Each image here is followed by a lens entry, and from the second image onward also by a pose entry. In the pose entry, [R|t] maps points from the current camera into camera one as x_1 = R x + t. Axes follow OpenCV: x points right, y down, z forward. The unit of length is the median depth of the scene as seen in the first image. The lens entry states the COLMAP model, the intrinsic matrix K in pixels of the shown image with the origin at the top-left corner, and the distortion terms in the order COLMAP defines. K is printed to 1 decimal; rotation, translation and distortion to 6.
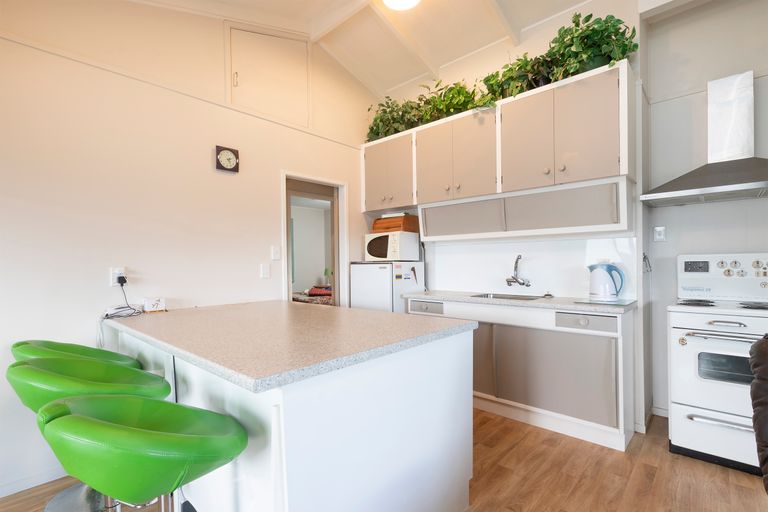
lens RADIAL K [[358.6, 0, 384.0], [0, 358.6, 256.0], [0, 0, 1]] dist [0.003746, 0.000420]
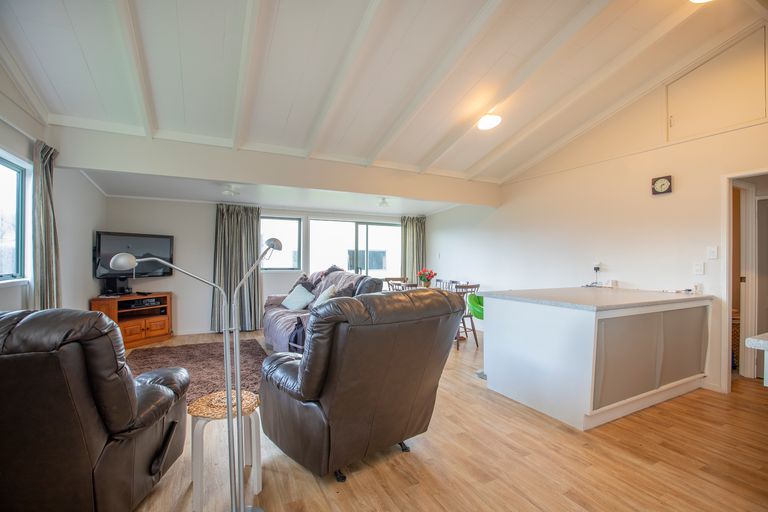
lens RADIAL K [[358.6, 0, 384.0], [0, 358.6, 256.0], [0, 0, 1]] dist [0.003746, 0.000420]
pose [[-0.366239, -0.008243, -0.930484, 1.246188], [0.000252, 0.999960, -0.008958, 0.011762], [0.930521, -0.003515, -0.366222, 0.527525]]
